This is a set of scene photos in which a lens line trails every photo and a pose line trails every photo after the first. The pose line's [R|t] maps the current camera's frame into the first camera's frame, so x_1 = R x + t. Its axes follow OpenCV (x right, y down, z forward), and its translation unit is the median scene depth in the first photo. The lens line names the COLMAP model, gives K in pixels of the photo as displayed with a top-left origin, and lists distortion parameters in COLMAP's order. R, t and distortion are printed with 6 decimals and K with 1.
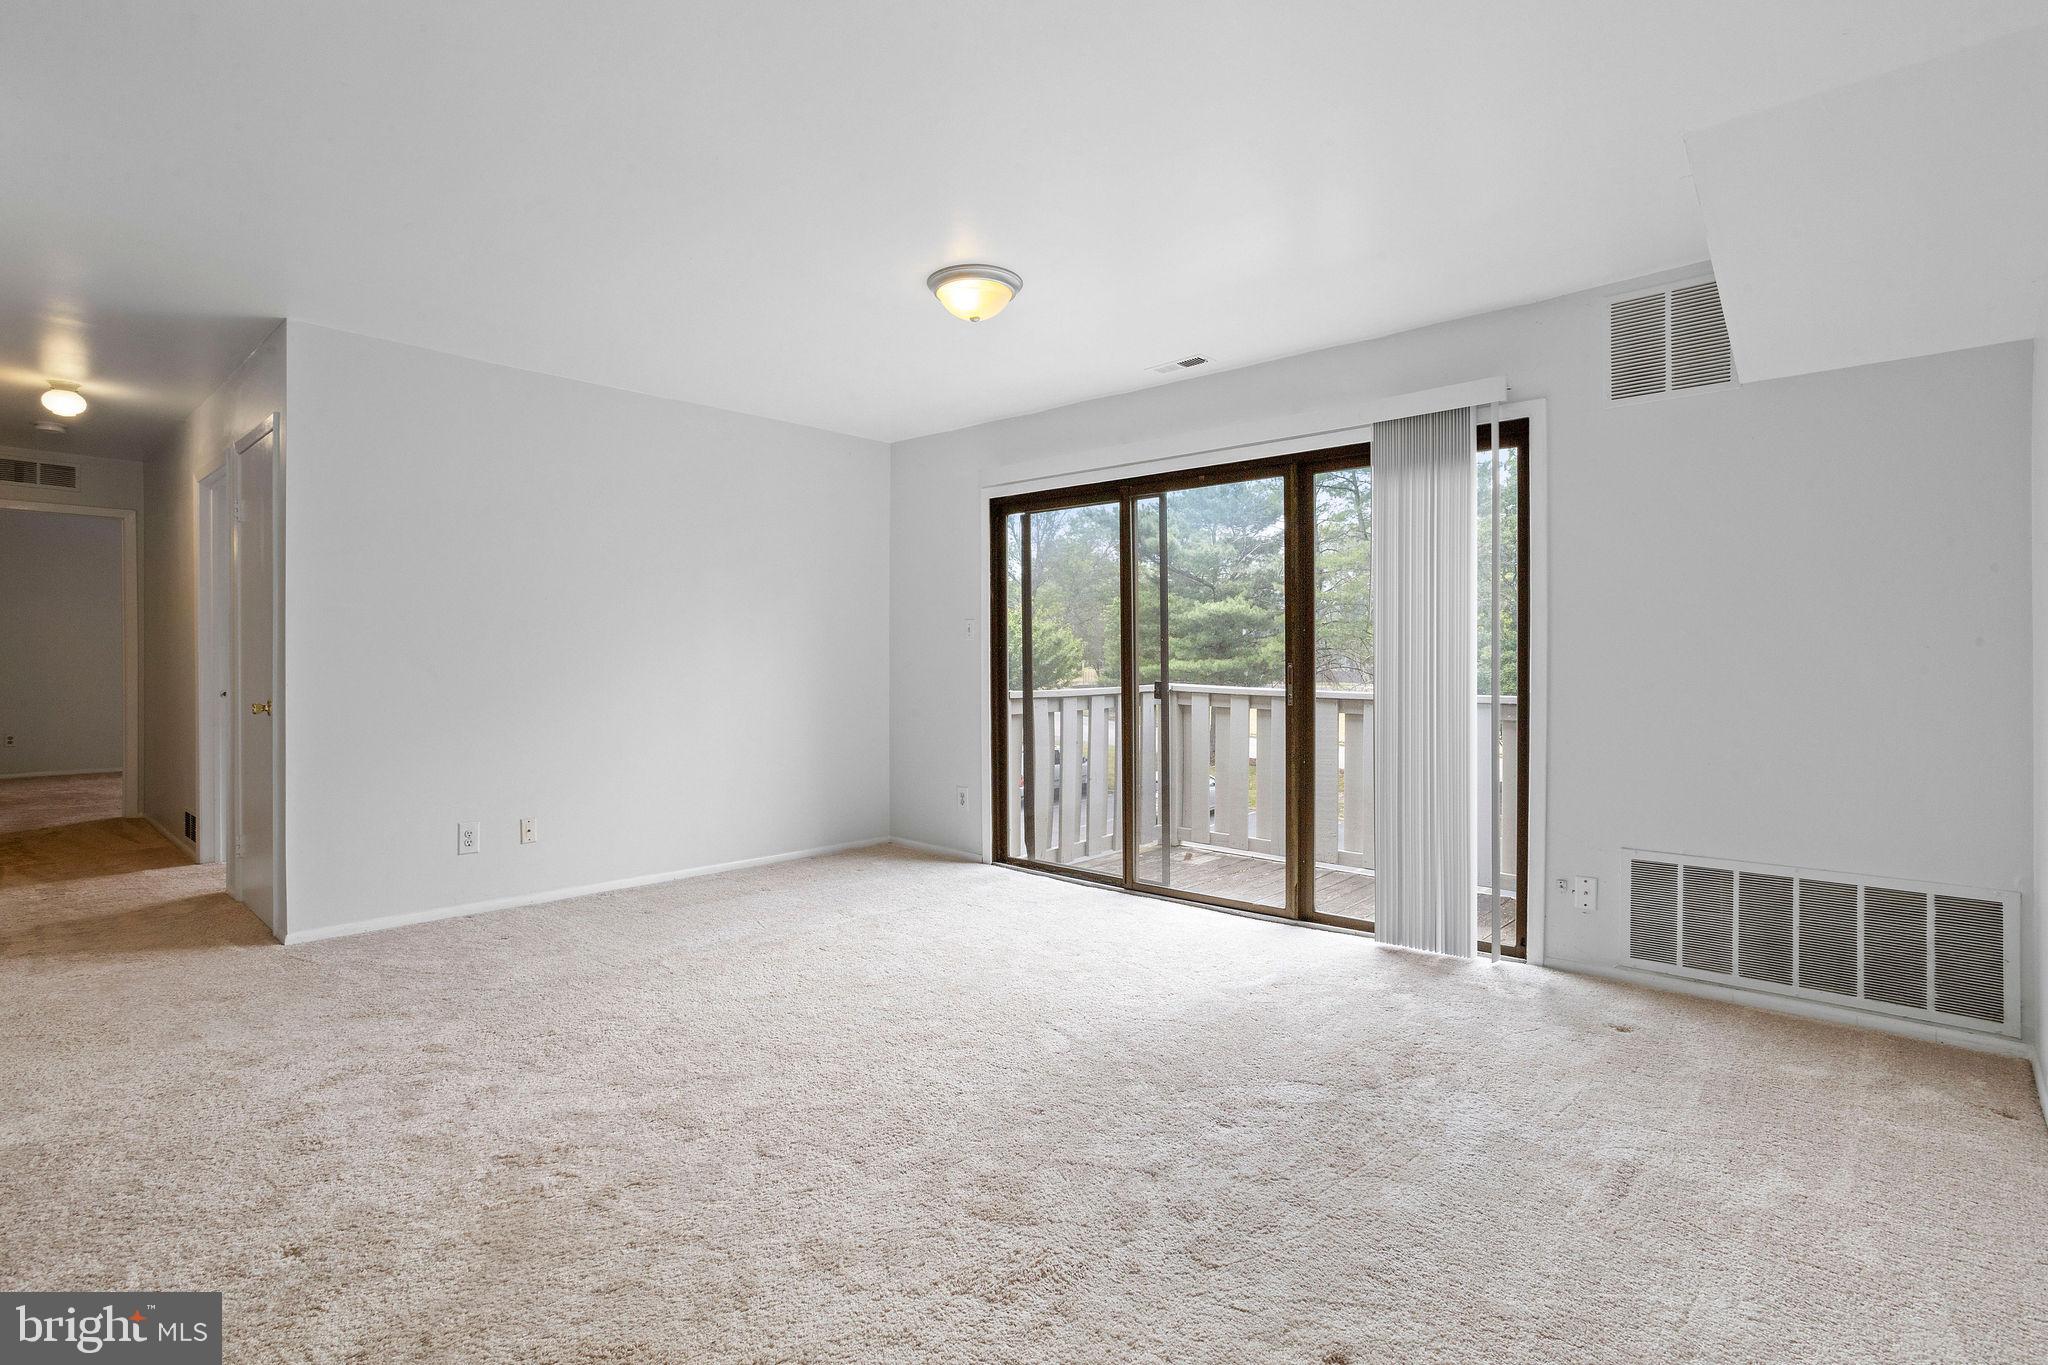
lens RADIAL K [[982.9, 0, 998.2], [0, 982.9, 637.0], [0, 0, 1]] dist [-0.050191, 0.022768]
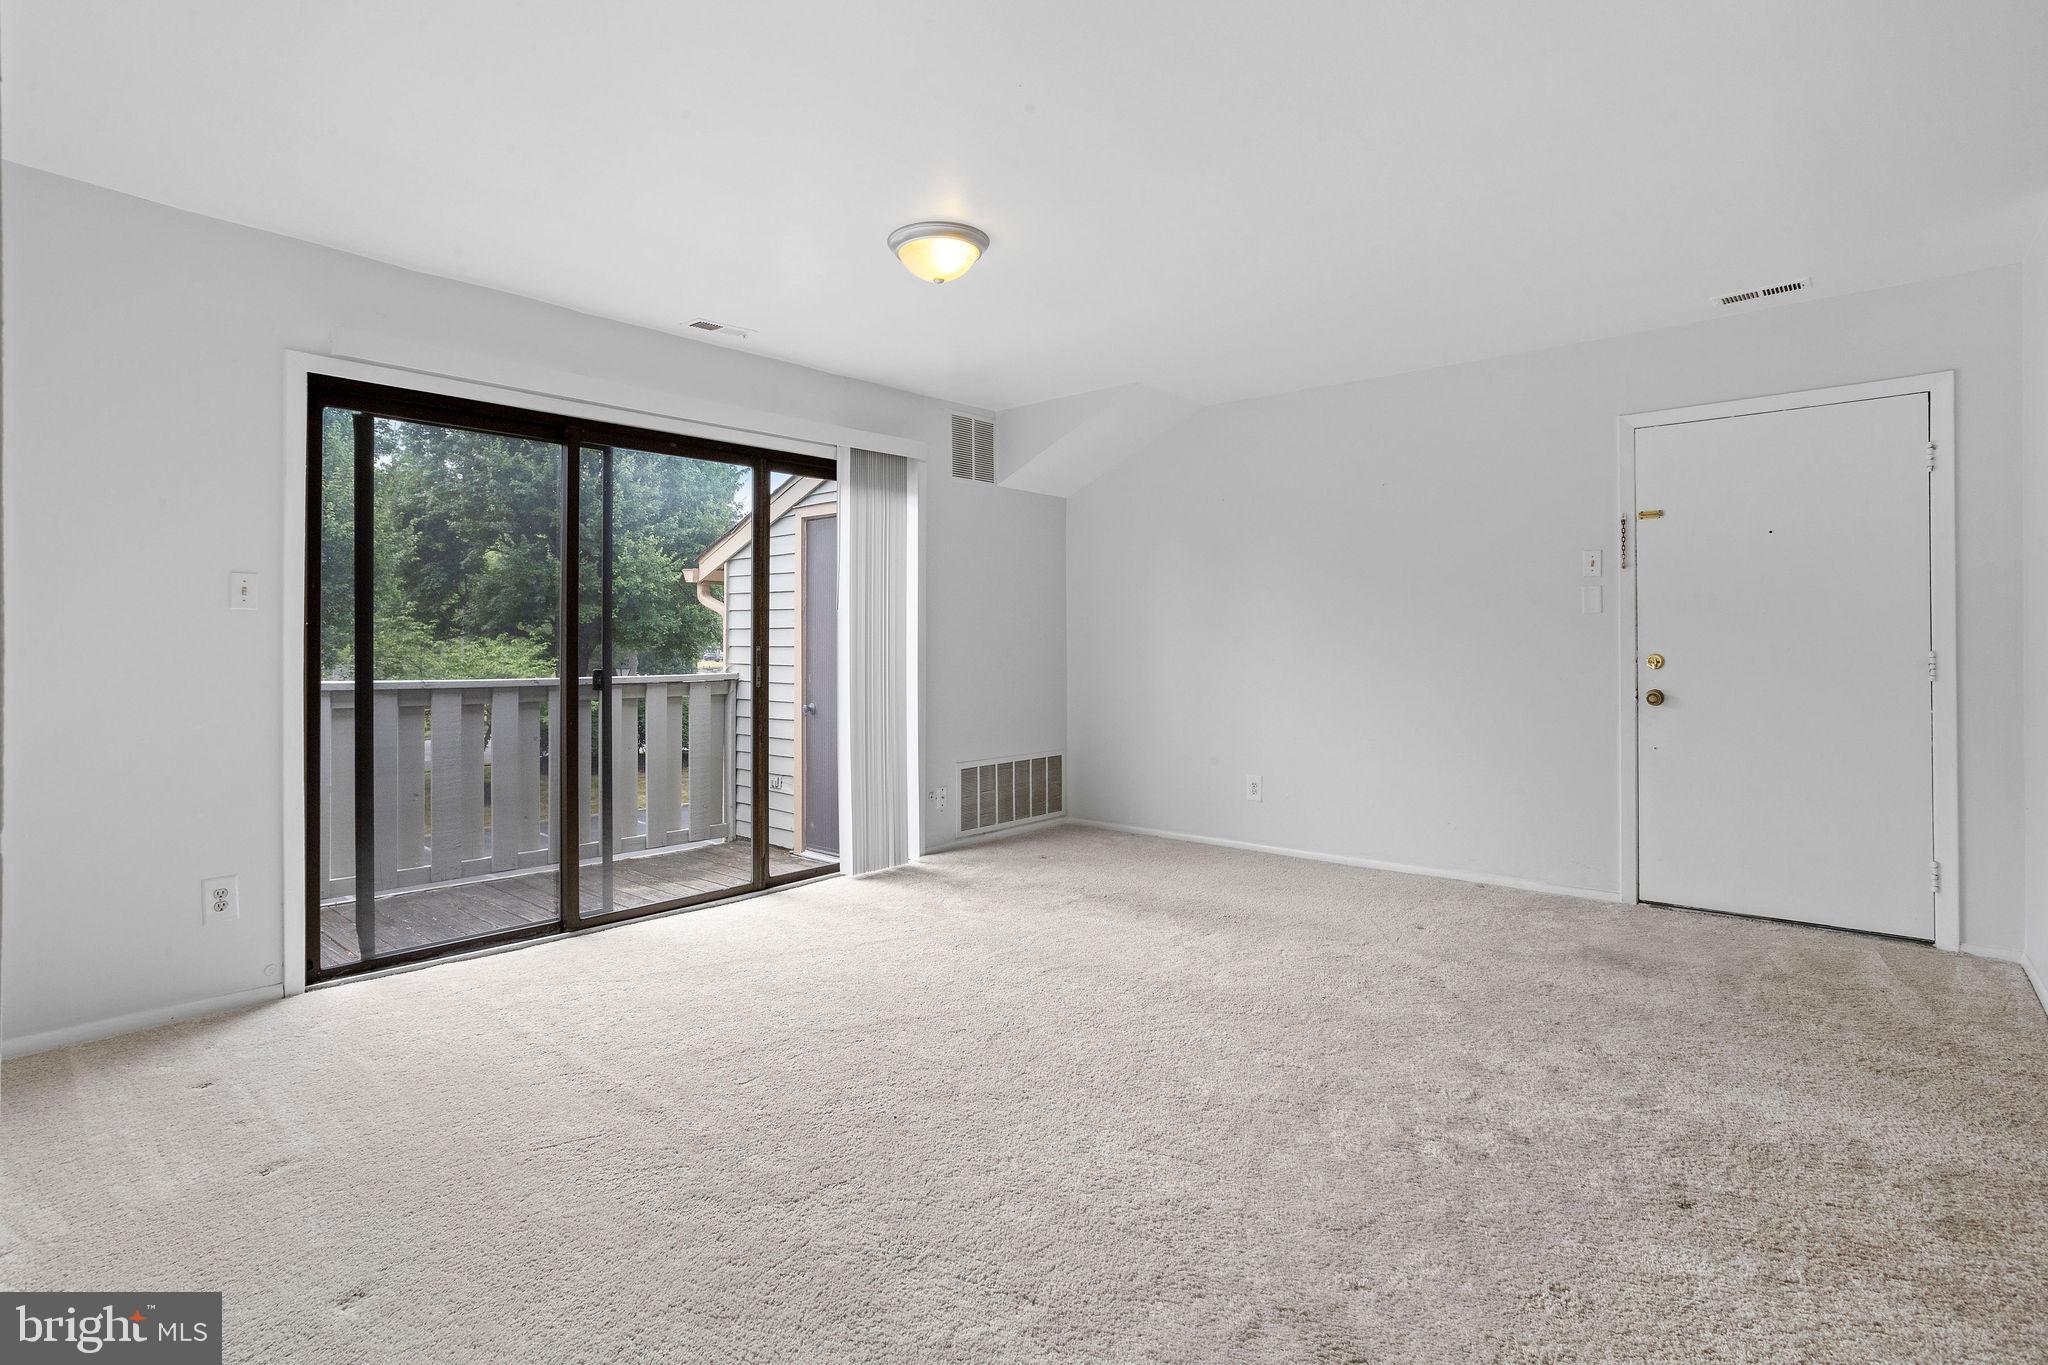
lens RADIAL K [[982.9, 0, 998.2], [0, 982.9, 637.0], [0, 0, 1]] dist [-0.050191, 0.022768]
pose [[-0.008926, 0.002699, 0.999957, -0.704350], [-0.022895, 0.999734, -0.002903, 0.011065], [-0.999698, -0.022919, -0.008862, 0.698483]]
